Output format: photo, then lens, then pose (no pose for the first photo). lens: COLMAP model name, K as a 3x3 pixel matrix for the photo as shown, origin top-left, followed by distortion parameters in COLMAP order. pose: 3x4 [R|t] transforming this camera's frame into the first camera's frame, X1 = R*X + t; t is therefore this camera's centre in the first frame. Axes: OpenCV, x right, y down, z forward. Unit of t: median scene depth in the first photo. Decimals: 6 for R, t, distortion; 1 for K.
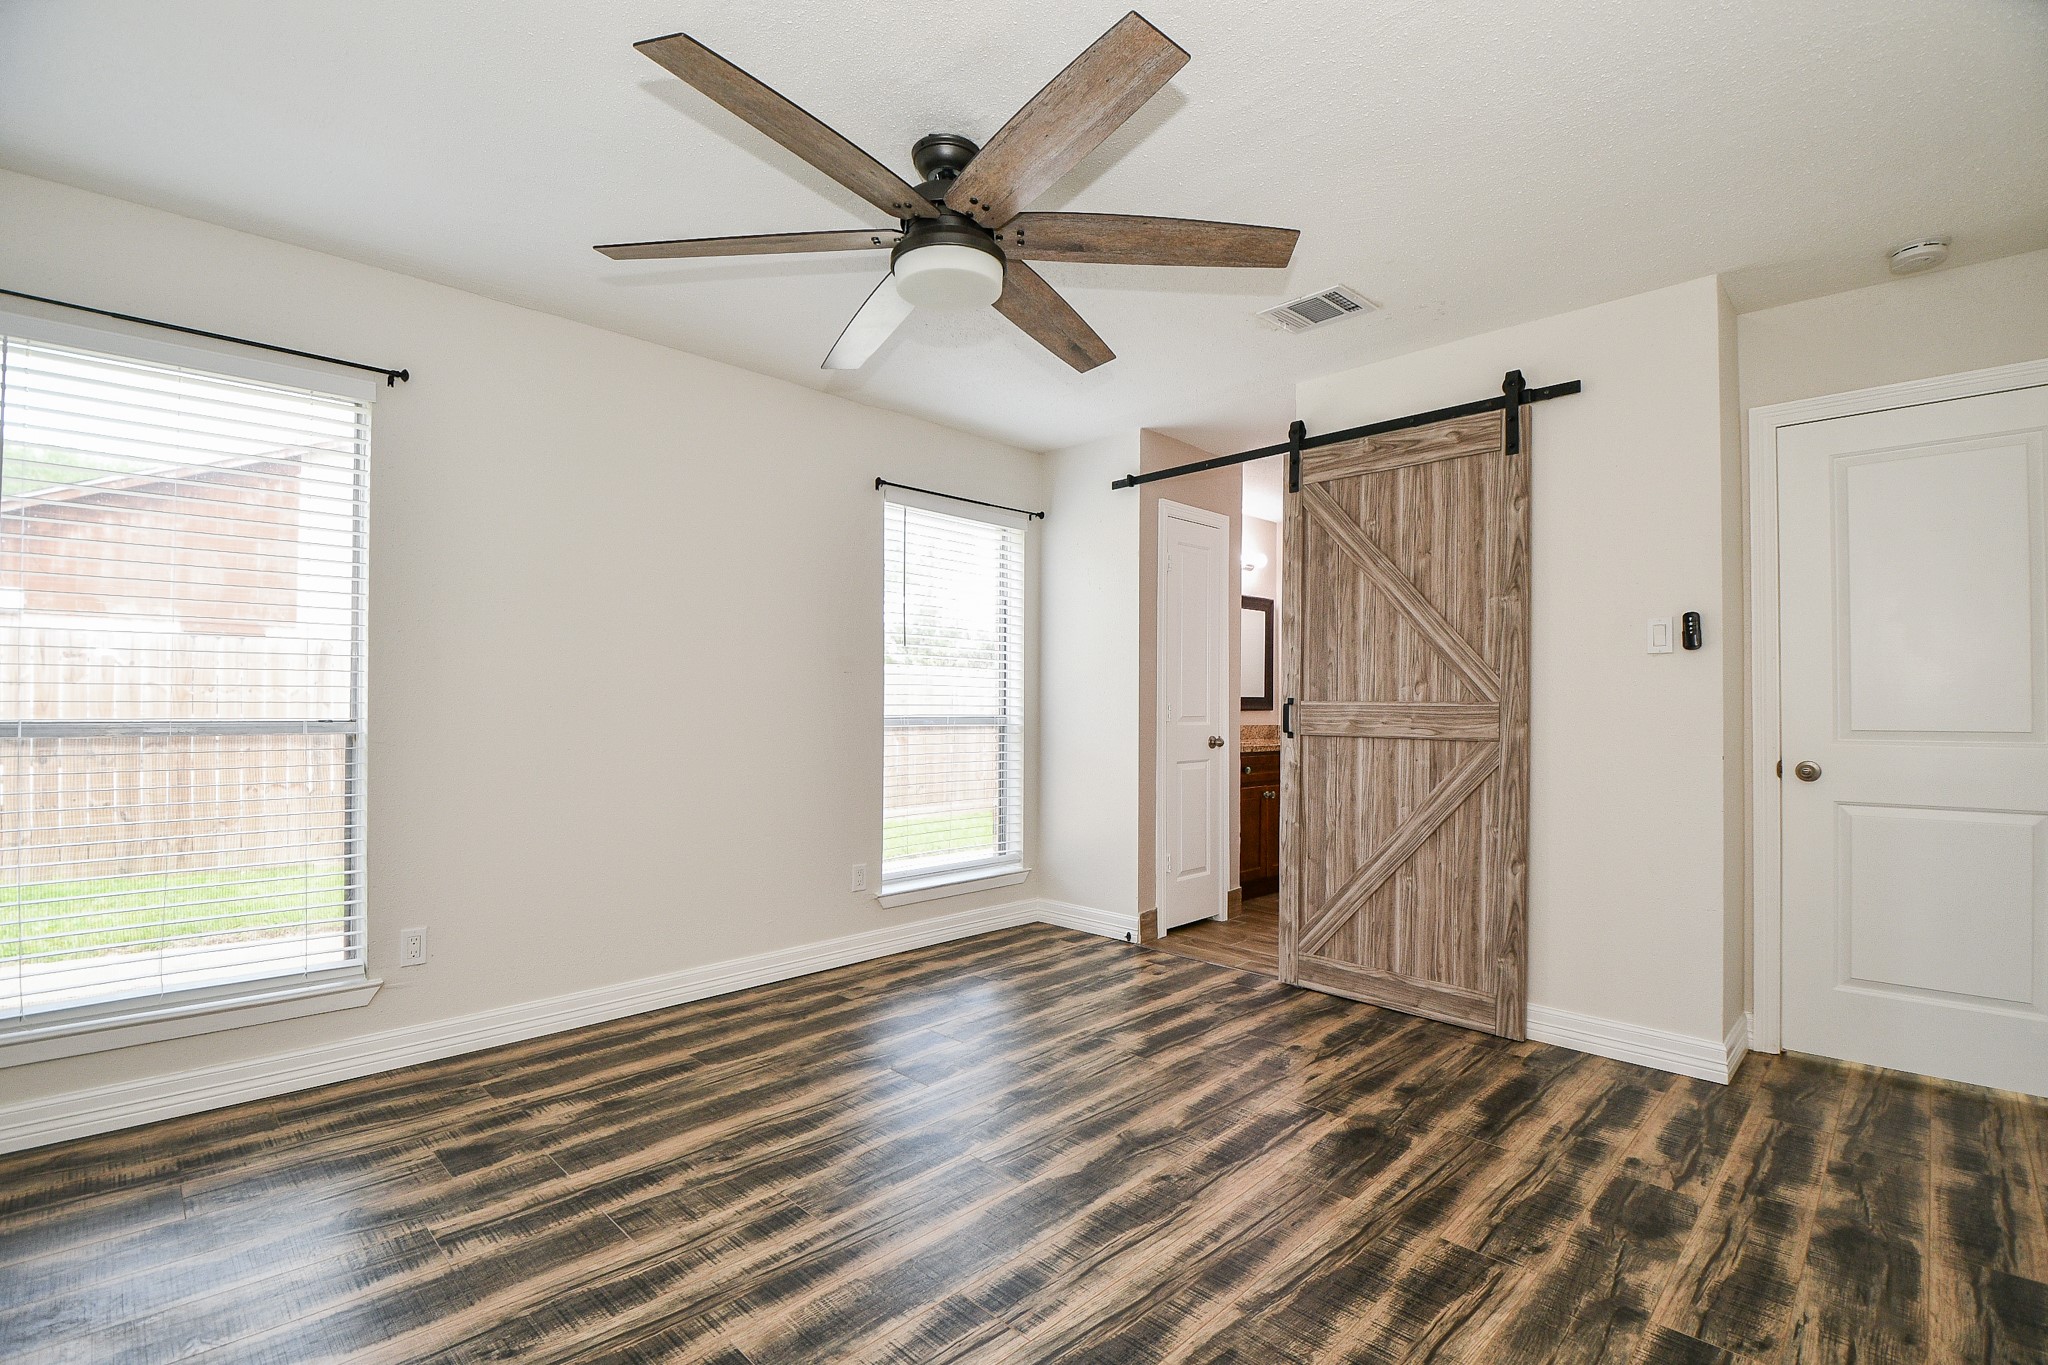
lens RADIAL K [[916.0, 0, 1043.9], [0, 916.0, 688.1], [0, 0, 1]] dist [0.004781, -0.011443]
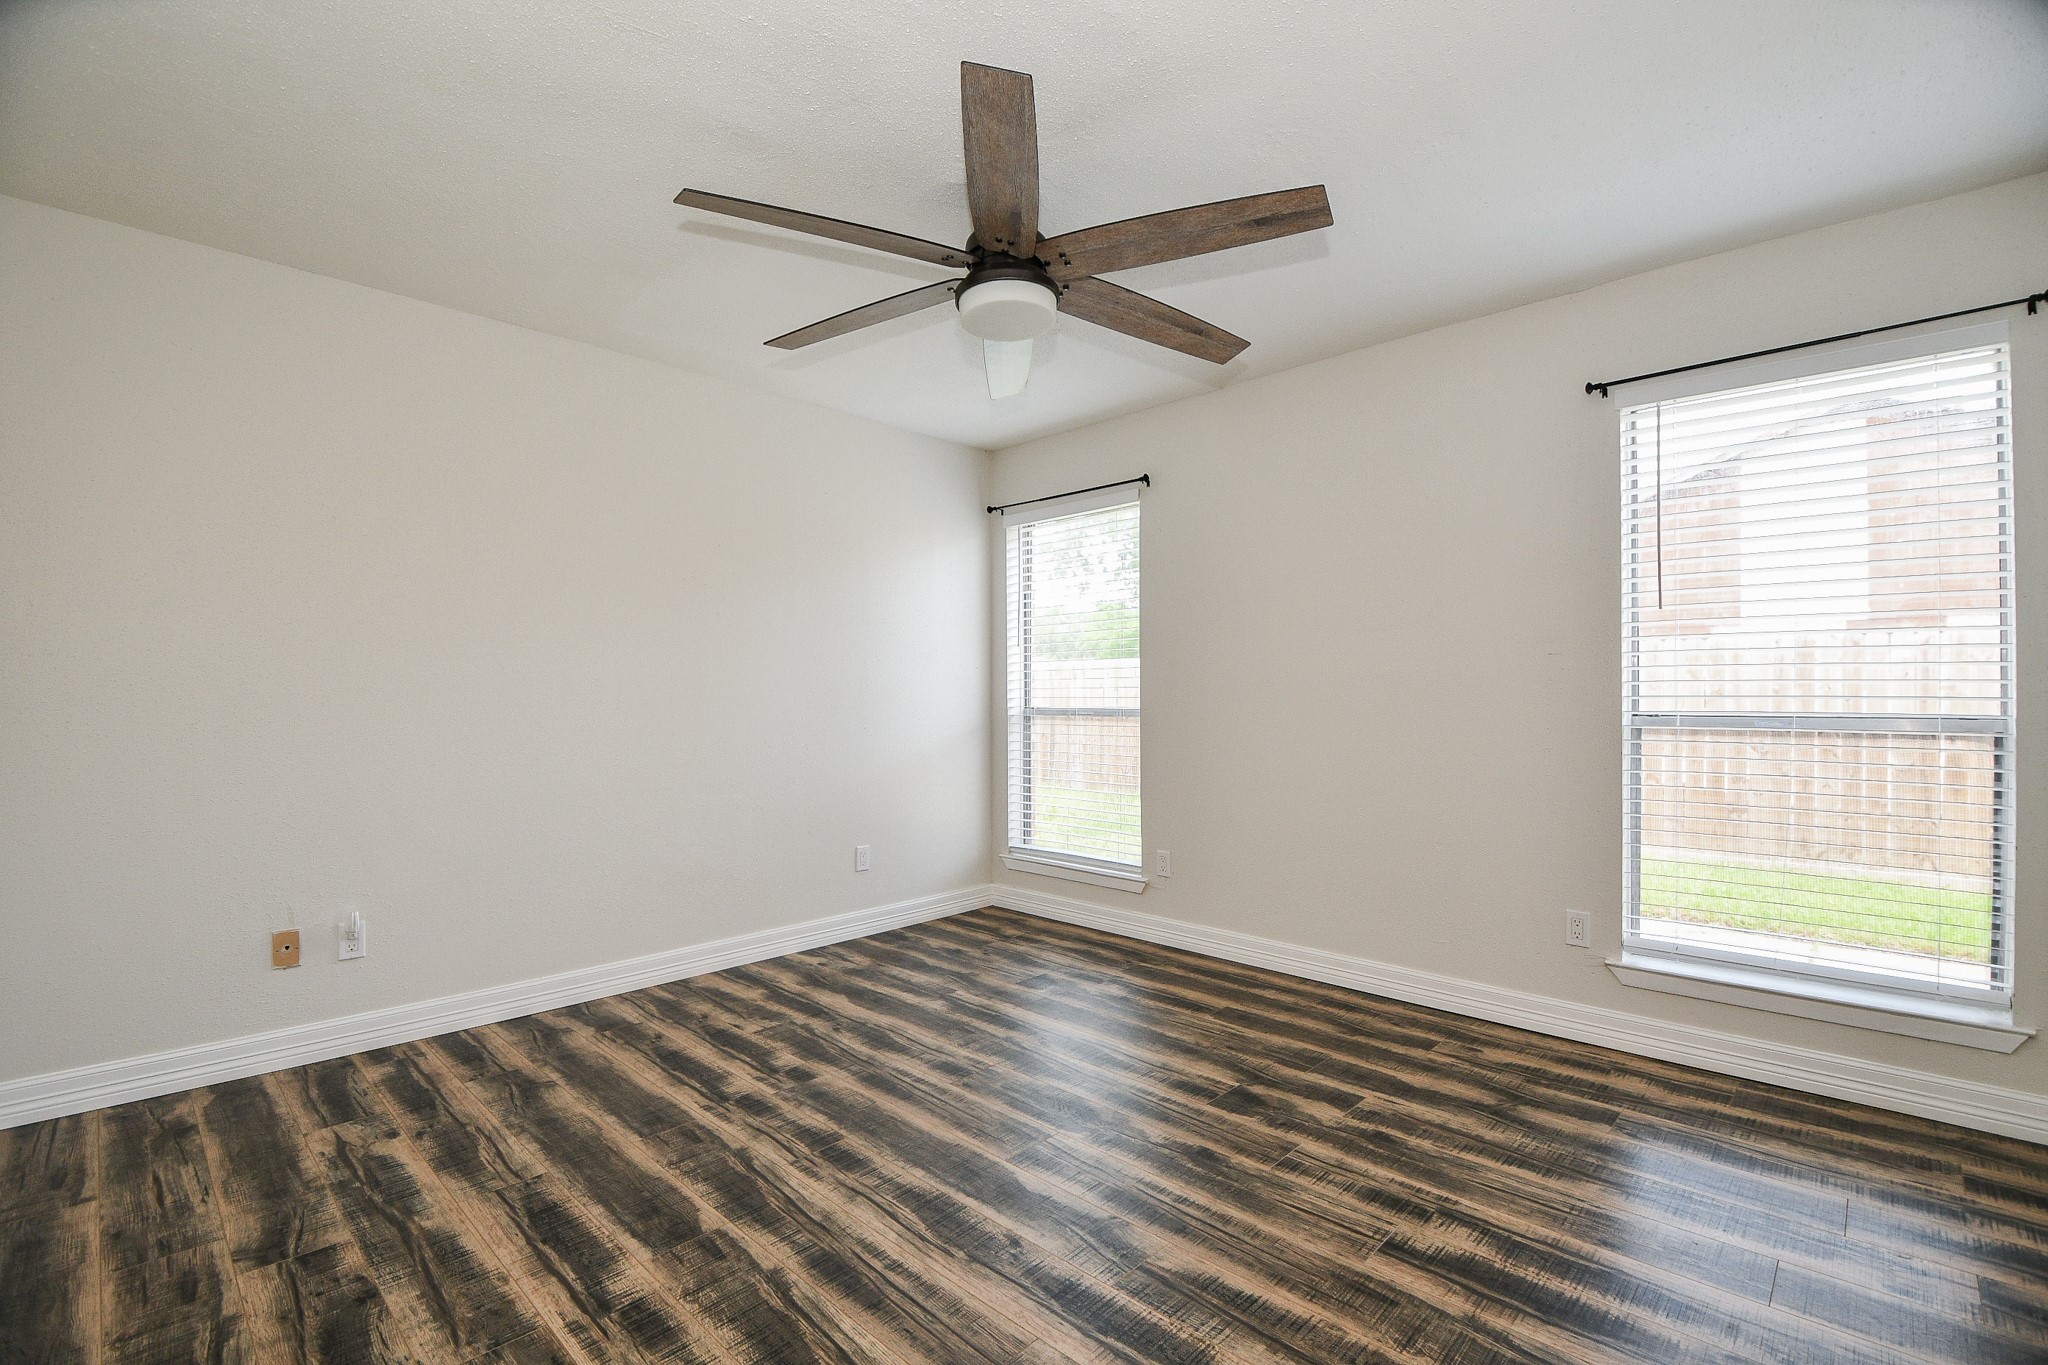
lens RADIAL K [[916.0, 0, 1036.2], [0, 916.0, 693.7], [0, 0, 1]] dist [0.004781, -0.011443]
pose [[0.008621, -0.007064, -0.999938, 0.716425], [0.019401, 0.999788, -0.006895, 0.016229], [0.999775, -0.019341, 0.008756, 0.733015]]
